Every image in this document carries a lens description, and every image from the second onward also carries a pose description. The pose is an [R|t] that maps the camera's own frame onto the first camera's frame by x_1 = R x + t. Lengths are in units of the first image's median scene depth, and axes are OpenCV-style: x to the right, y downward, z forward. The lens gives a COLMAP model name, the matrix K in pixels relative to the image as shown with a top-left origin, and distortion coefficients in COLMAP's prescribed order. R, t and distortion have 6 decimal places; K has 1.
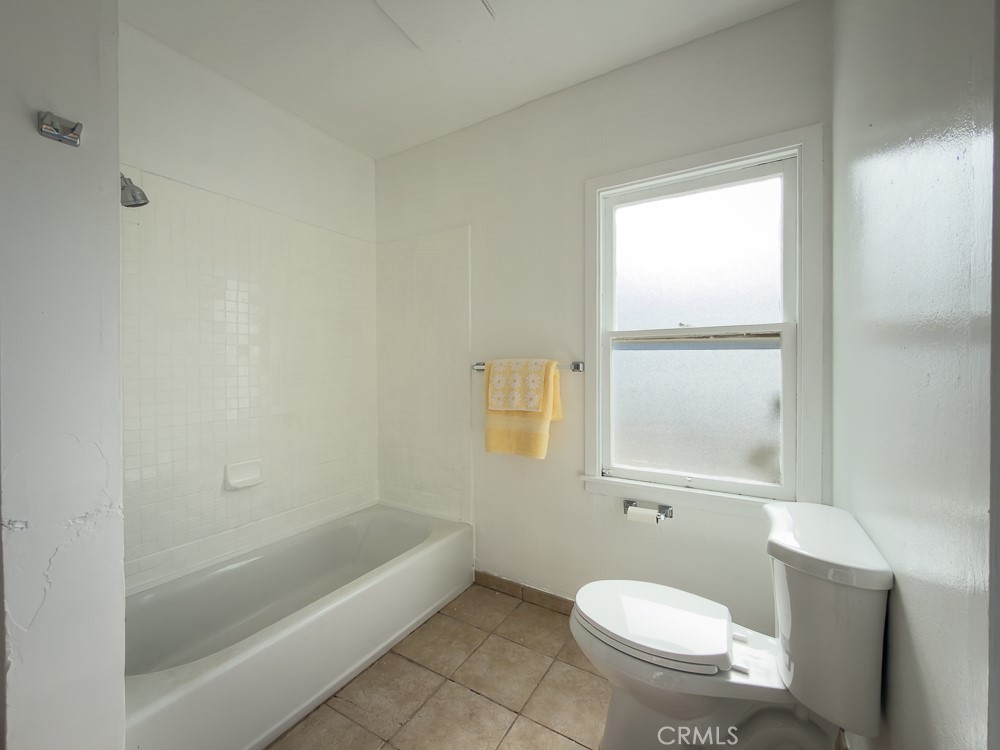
lens RADIAL K [[415.6, 0, 506.6], [0, 415.6, 364.1], [0, 0, 1]] dist [-0.000682, -0.000176]
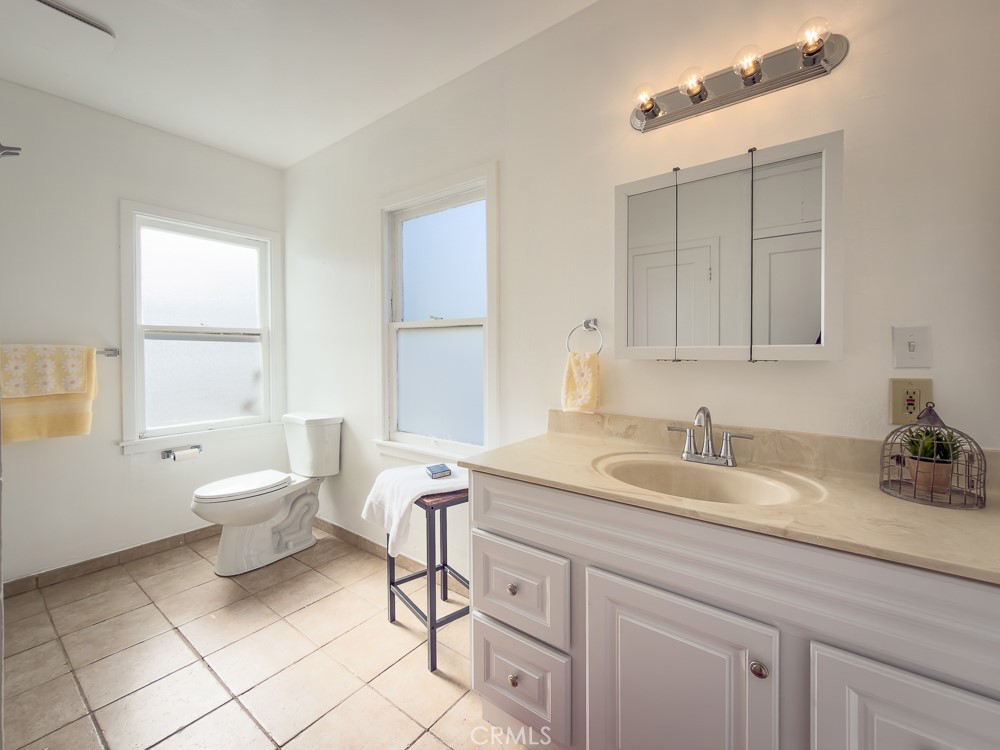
lens RADIAL K [[415.6, 0, 506.6], [0, 415.6, 364.1], [0, 0, 1]] dist [-0.000682, -0.000176]
pose [[0.088886, -0.023461, 0.995765, -0.917730], [0.010822, 0.999686, 0.022587, 0.025296], [-0.995983, 0.008769, 0.089112, -0.223076]]
